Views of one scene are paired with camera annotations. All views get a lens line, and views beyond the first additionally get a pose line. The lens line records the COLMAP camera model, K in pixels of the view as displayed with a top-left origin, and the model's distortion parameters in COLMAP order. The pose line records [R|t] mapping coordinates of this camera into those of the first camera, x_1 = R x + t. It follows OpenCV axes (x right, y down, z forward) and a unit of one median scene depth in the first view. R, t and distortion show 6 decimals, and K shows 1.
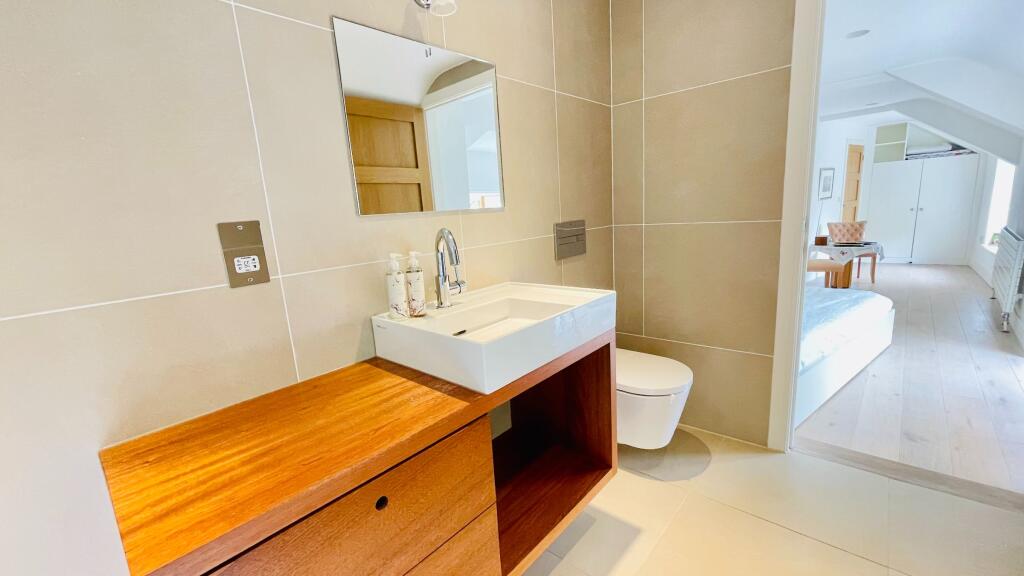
lens RADIAL K [[413.0, 0, 511.8], [0, 413.0, 289.3], [0, 0, 1]] dist [-0.000102, -0.000029]
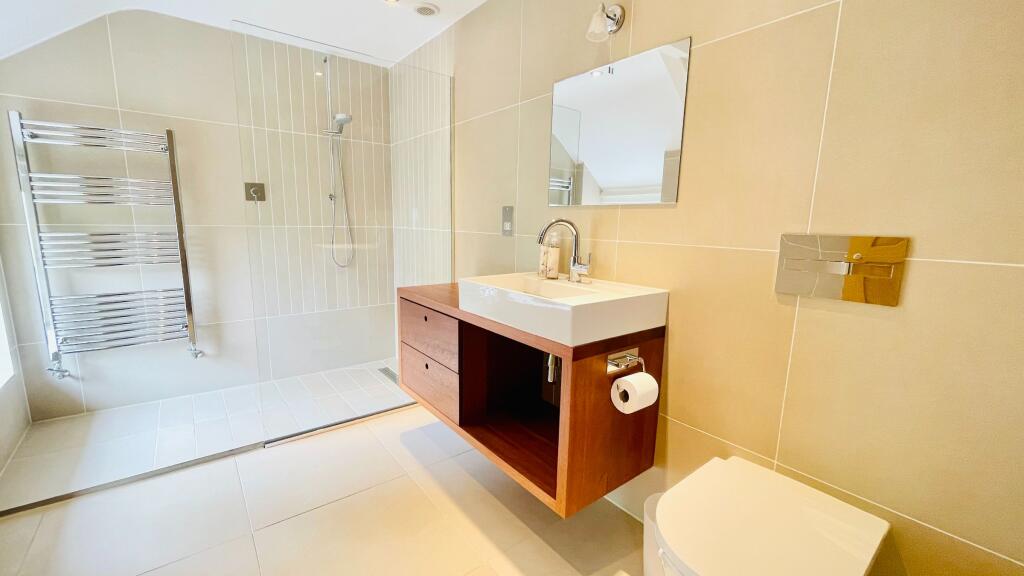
lens RADIAL K [[413.0, 0, 511.6], [0, 413.0, 288.4], [0, 0, 1]] dist [-0.000102, -0.000029]
pose [[-0.185624, 0.224770, -0.956568, 1.095731], [-0.191193, 0.946619, 0.259534, -0.232284], [0.963841, 0.231065, -0.132741, 1.016462]]
